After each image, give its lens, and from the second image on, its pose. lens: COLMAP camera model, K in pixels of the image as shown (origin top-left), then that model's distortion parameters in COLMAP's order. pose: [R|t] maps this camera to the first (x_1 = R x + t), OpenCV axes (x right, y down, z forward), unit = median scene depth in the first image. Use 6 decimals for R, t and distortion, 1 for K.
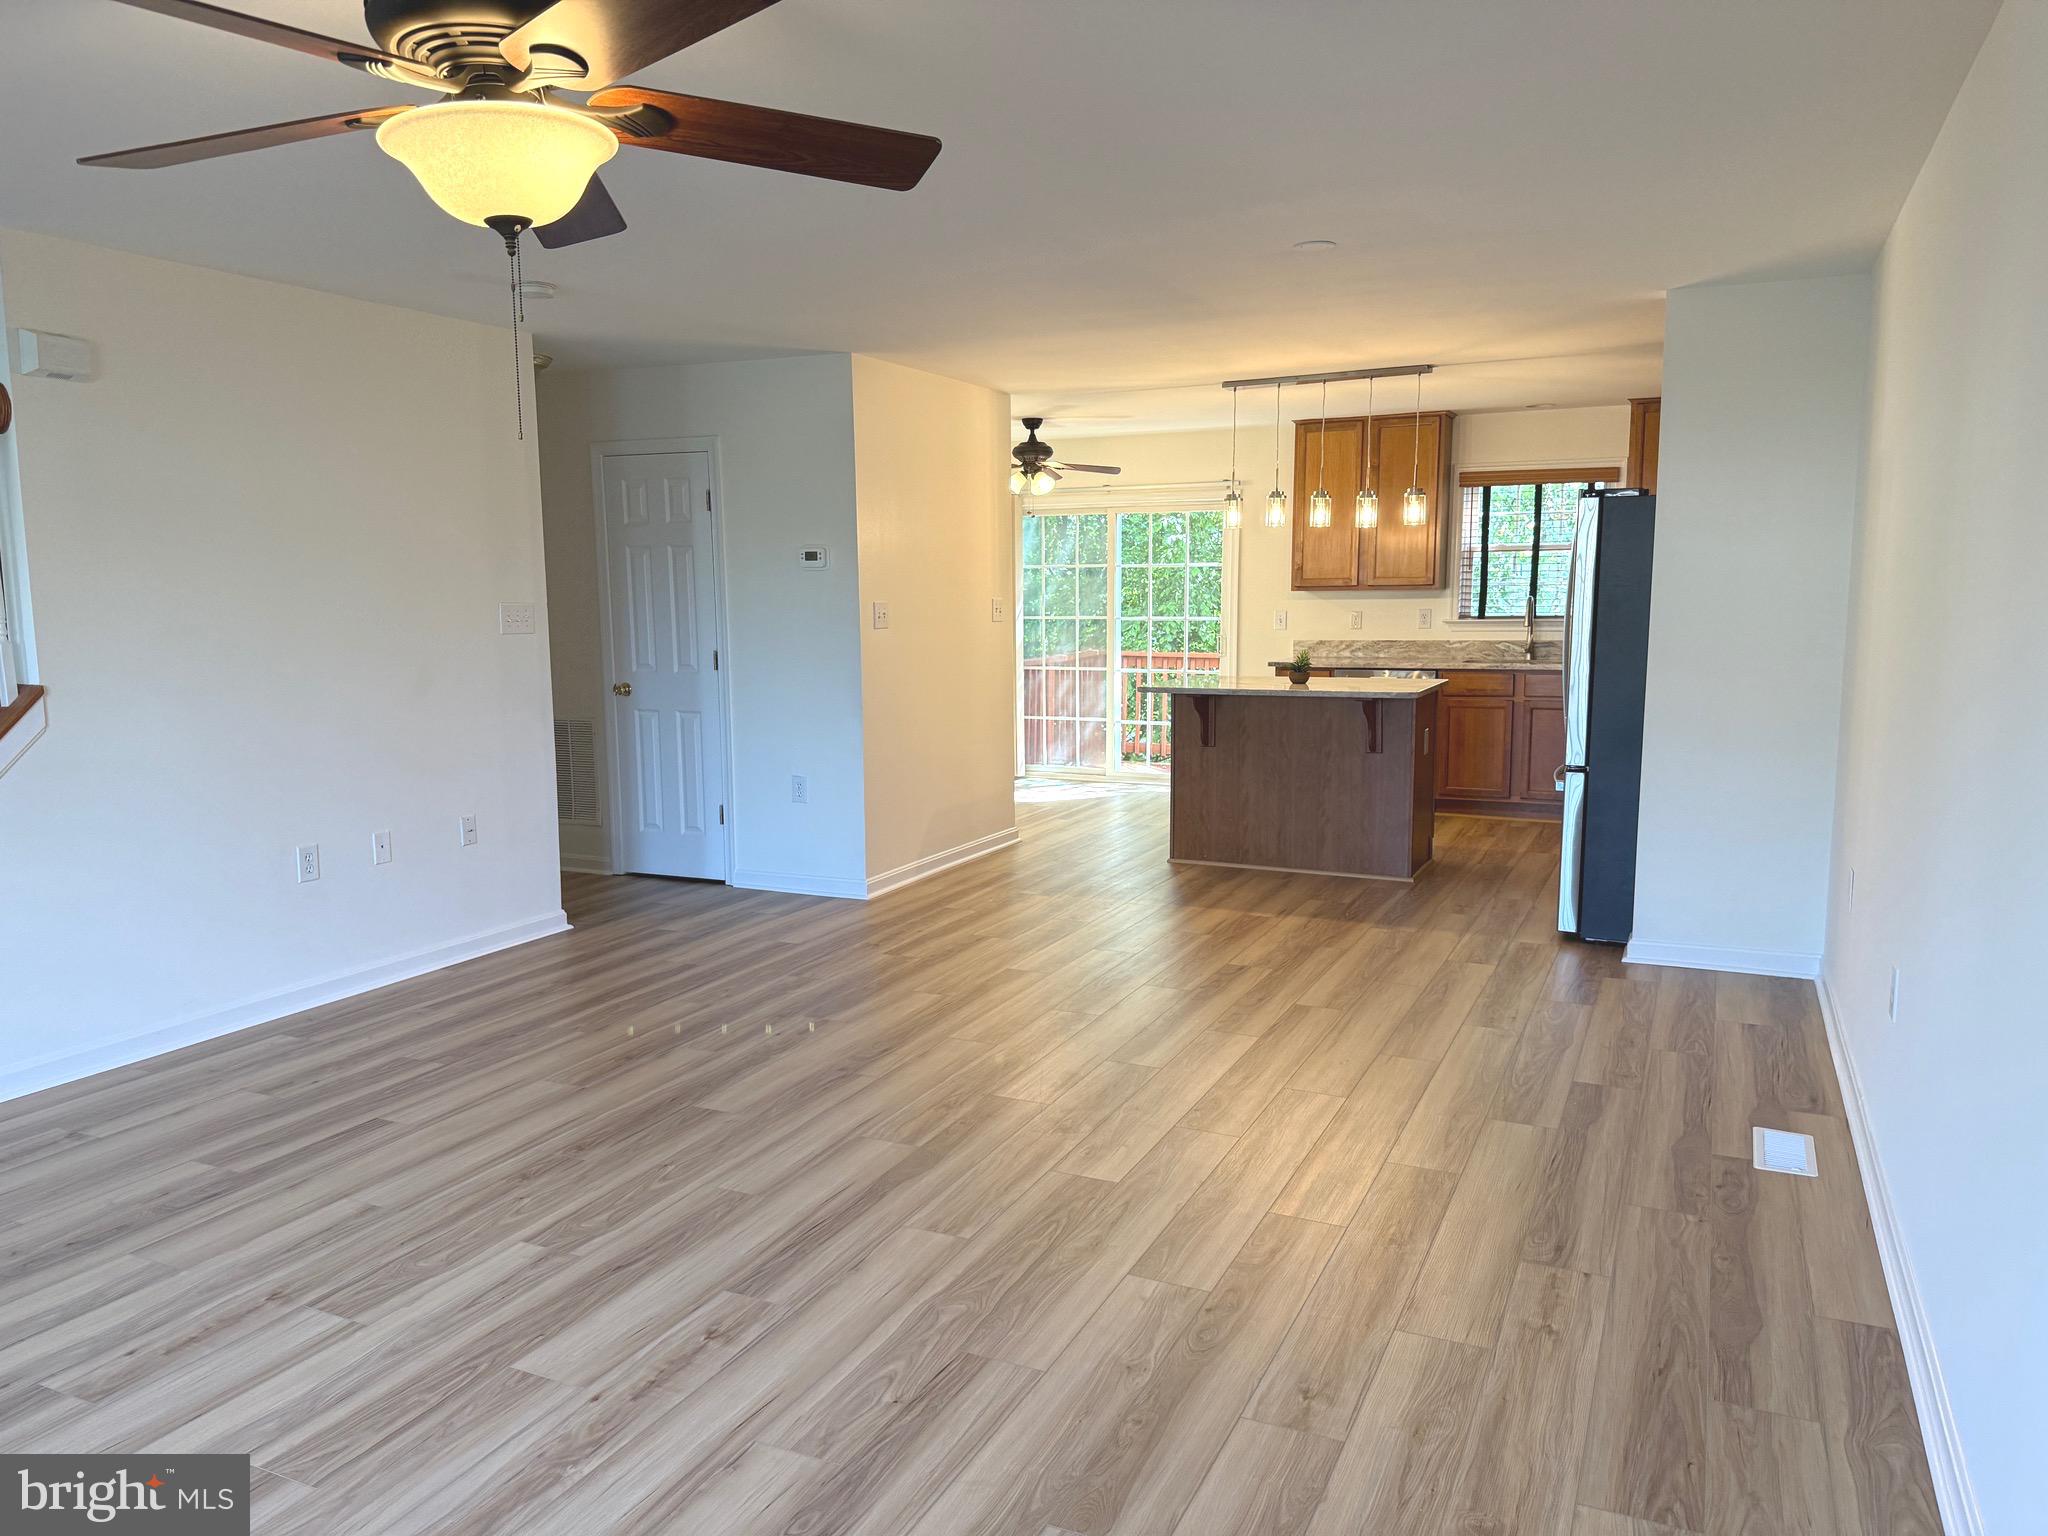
lens RADIAL K [[1432.6, 0, 1020.4], [0, 1432.6, 764.5], [0, 0, 1]] dist [0.113507, -0.183843]
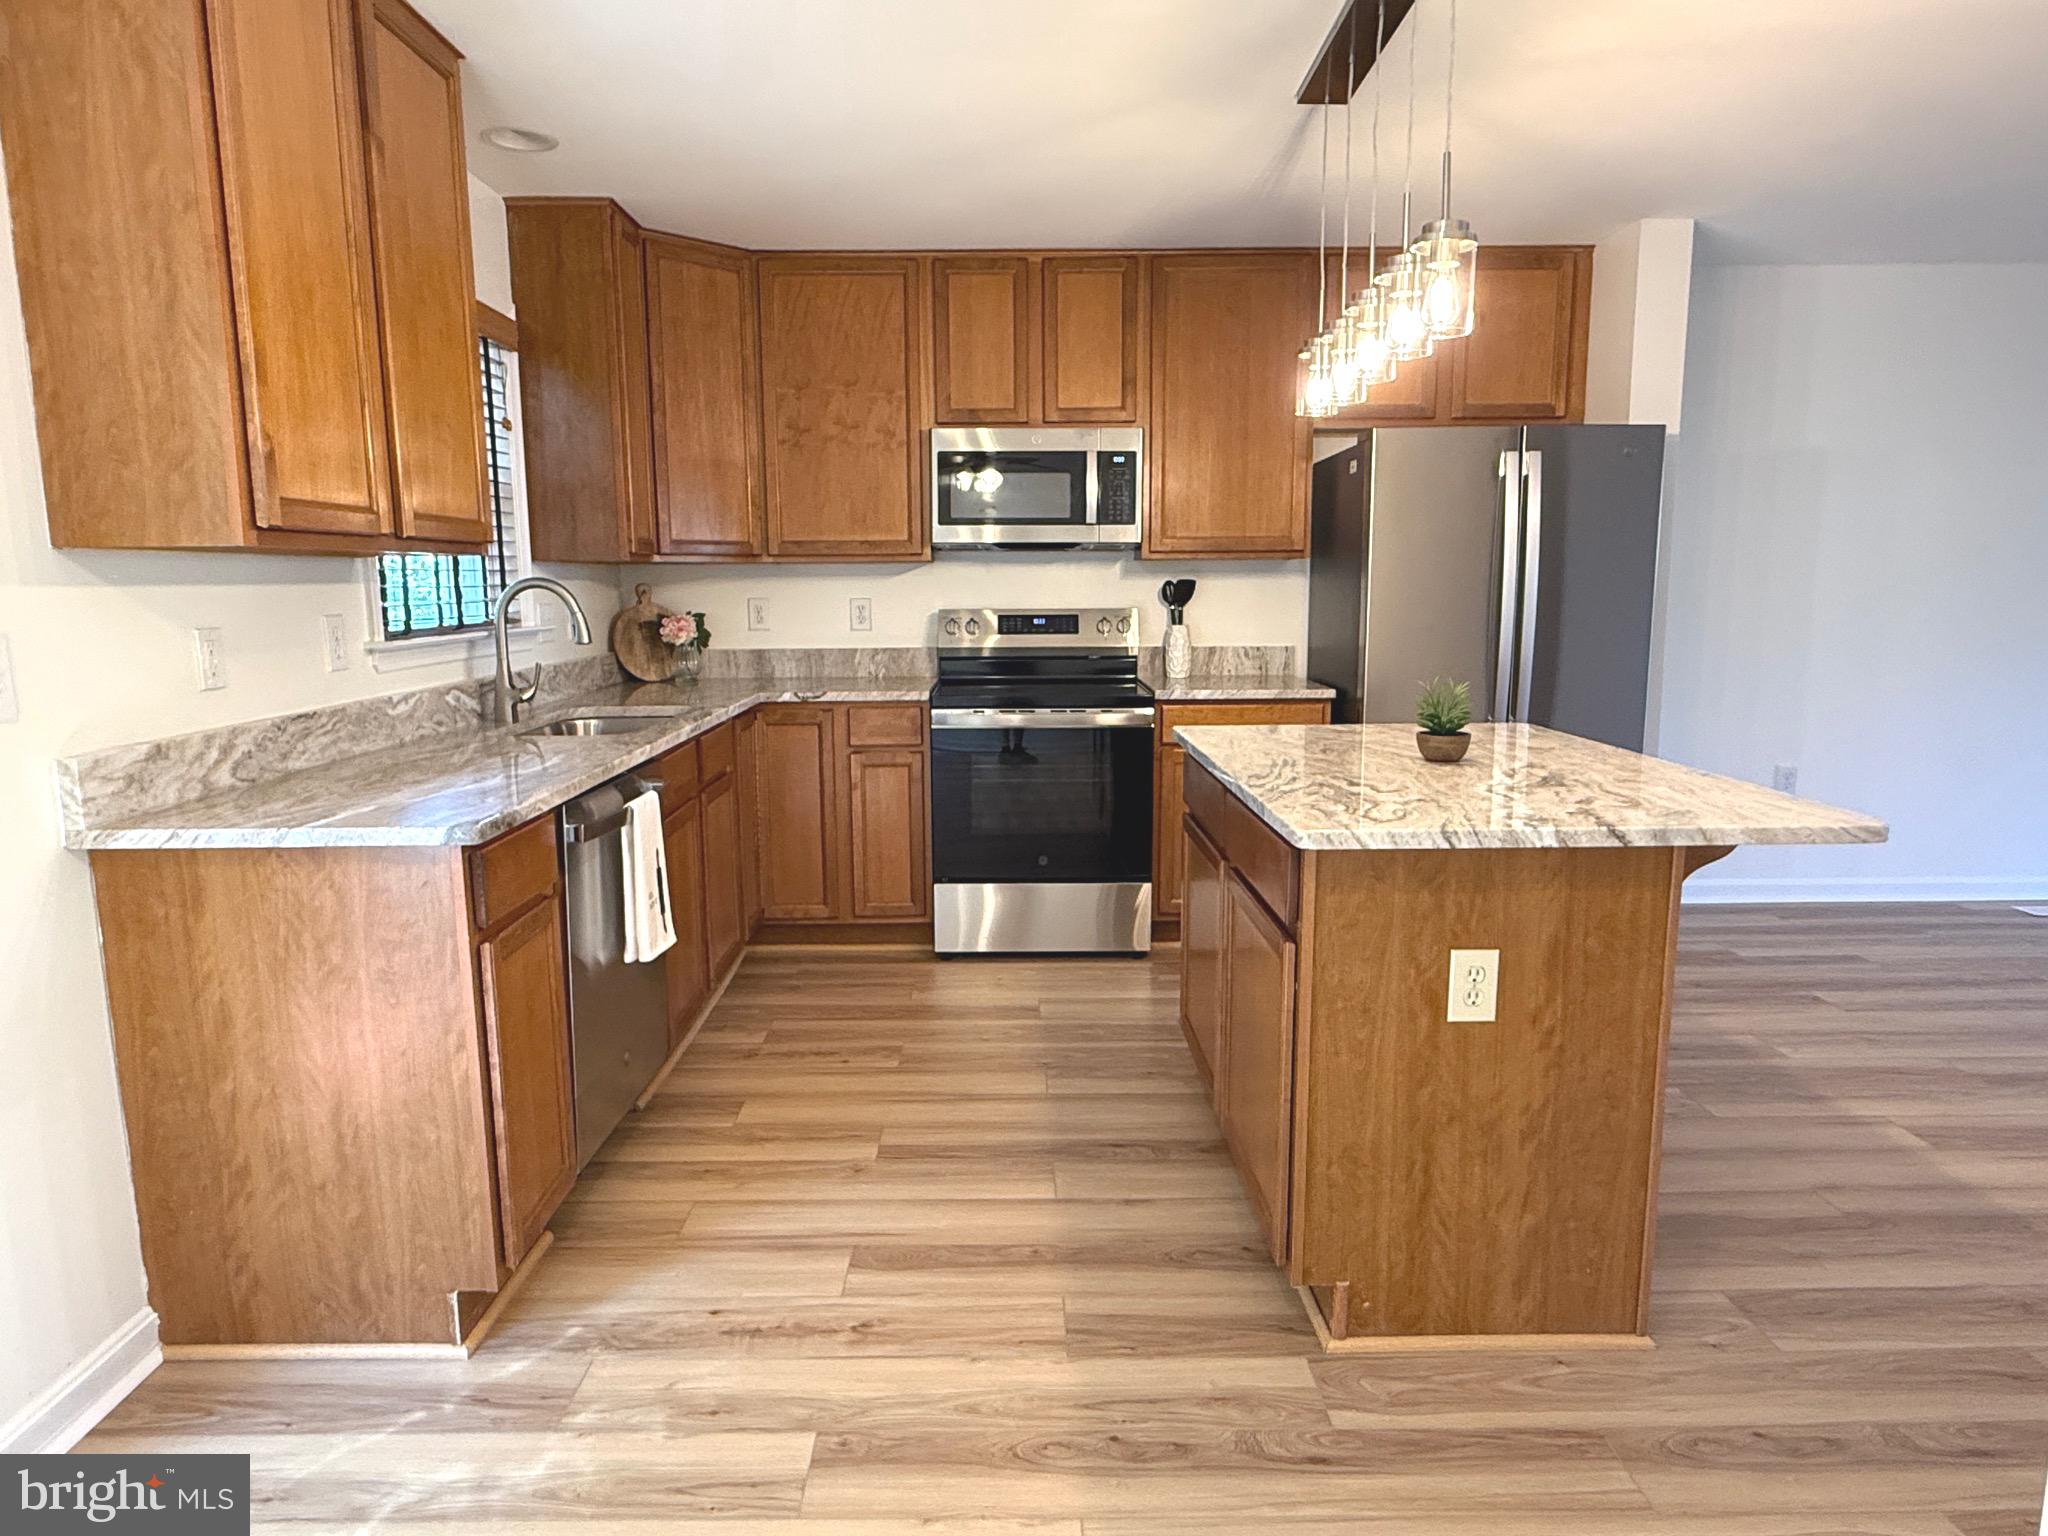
lens RADIAL K [[1238.0, 0, 1024.0], [0, 1238.0, 768.0], [0, 0, 1]] dist [-0.002418, 0.003555]
pose [[-0.436011, -0.123999, 0.891358, -0.093108], [0.124632, 0.972598, 0.196265, -0.174969], [-0.891269, 0.196665, -0.408610, 1.570898]]
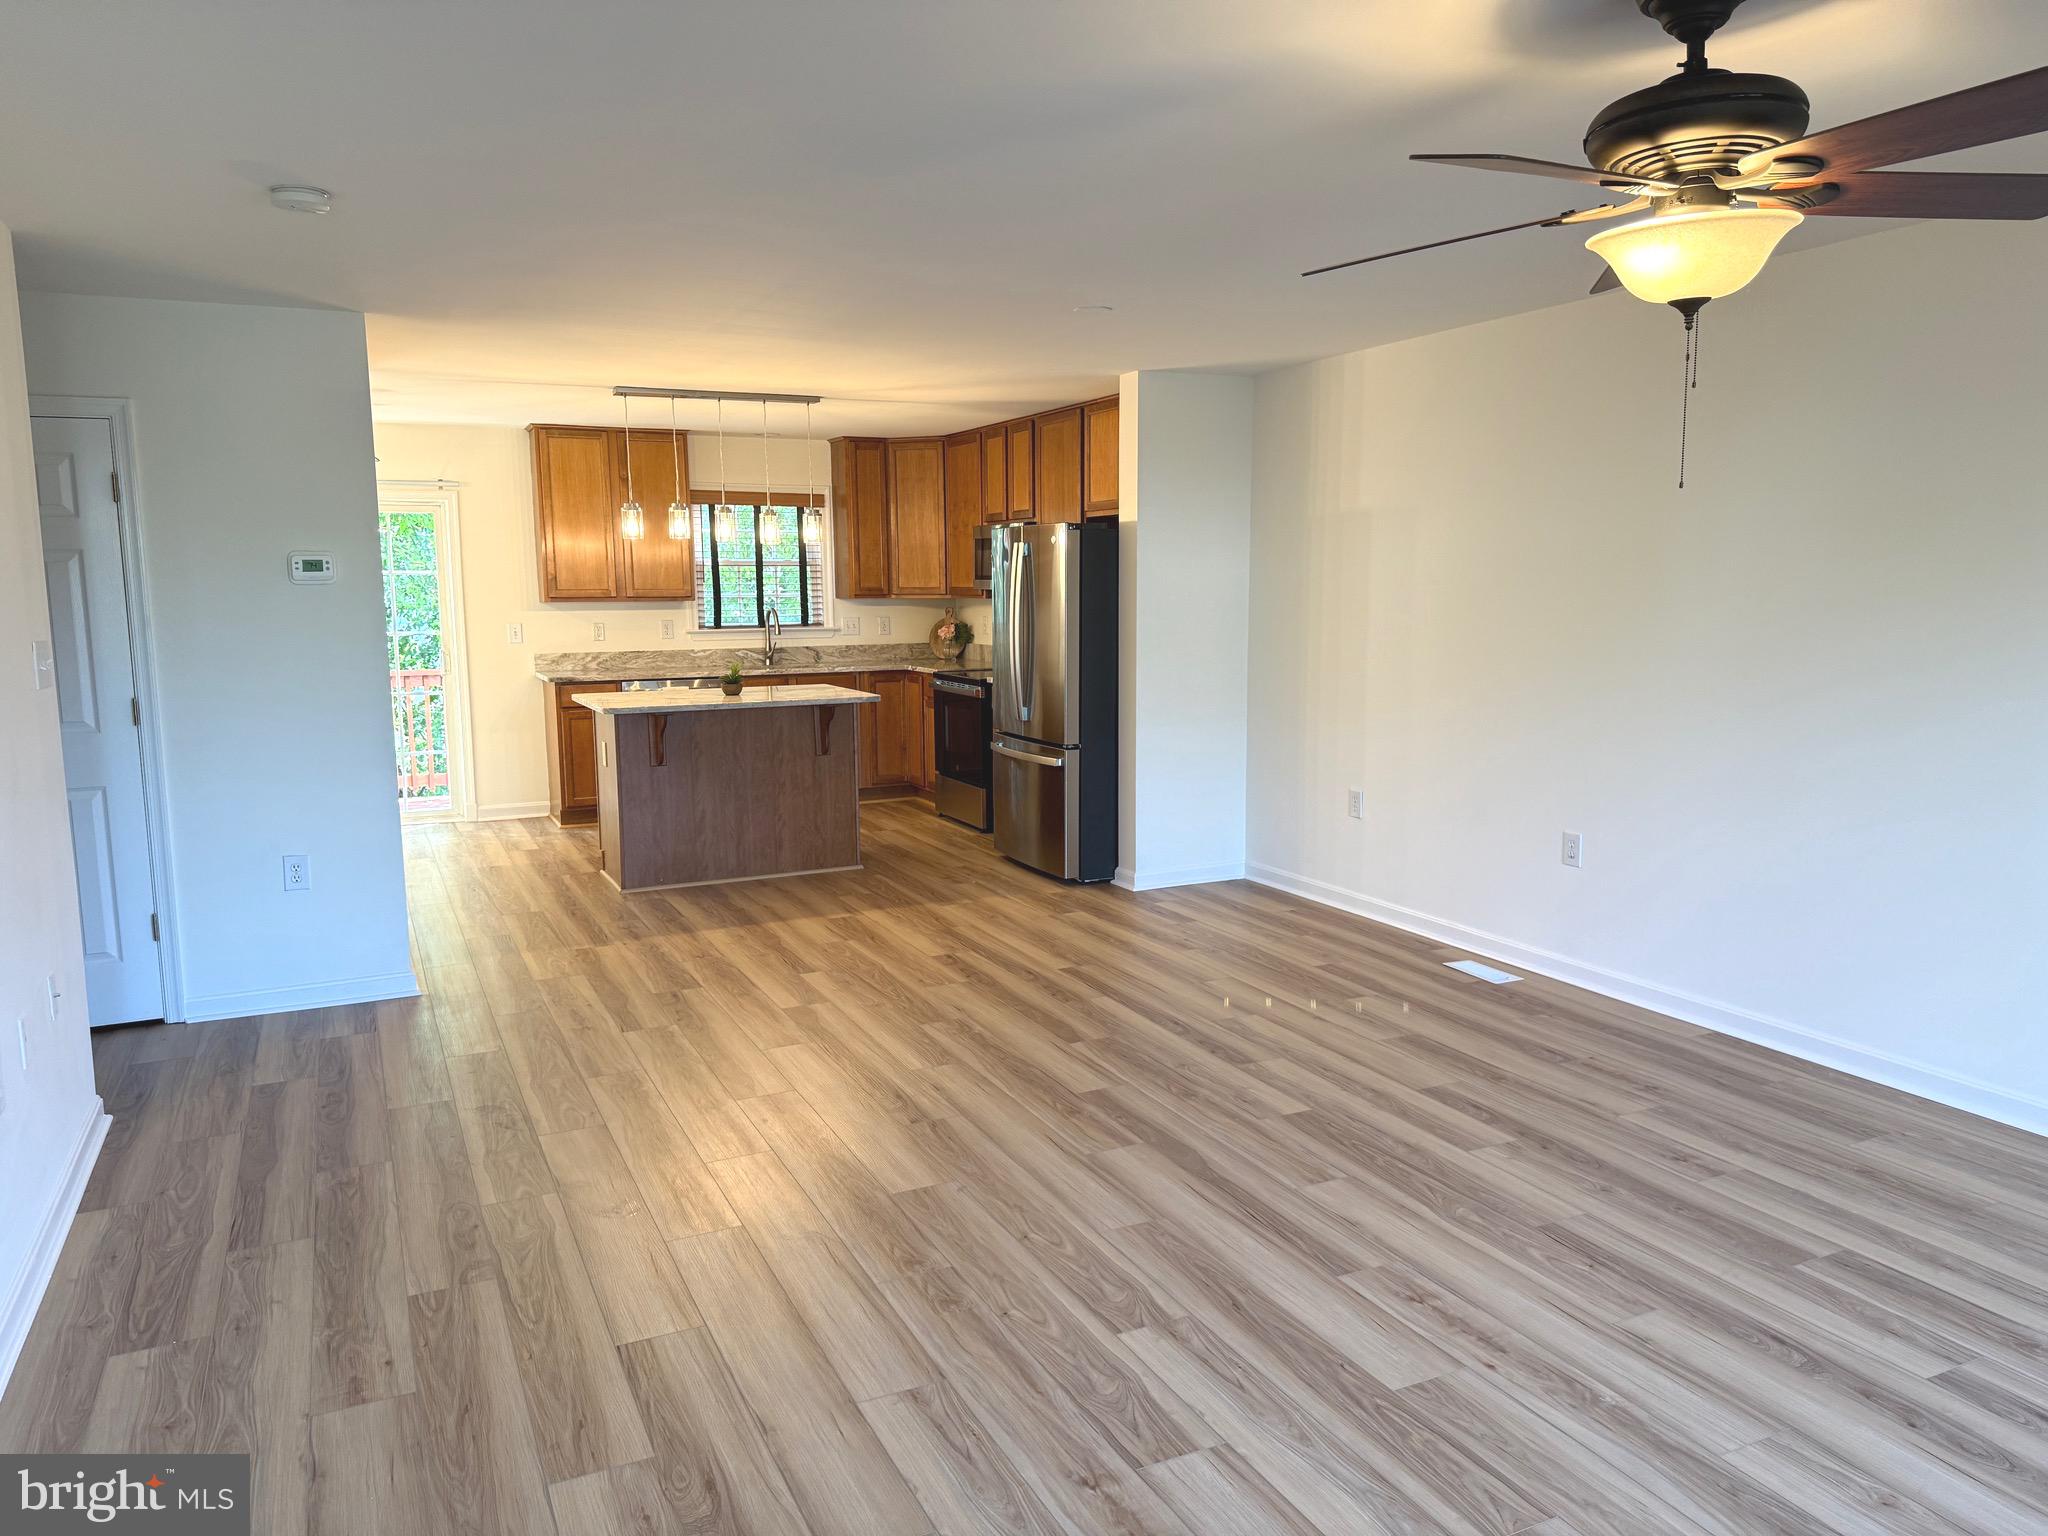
lens RADIAL K [[1432.6, 0, 1020.4], [0, 1432.6, 764.5], [0, 0, 1]] dist [0.113507, -0.183843]
pose [[0.630128, -0.098088, 0.770271, -0.581841], [0.100091, 0.993974, 0.044694, -0.041106], [-0.770013, 0.048934, 0.636149, 0.249983]]
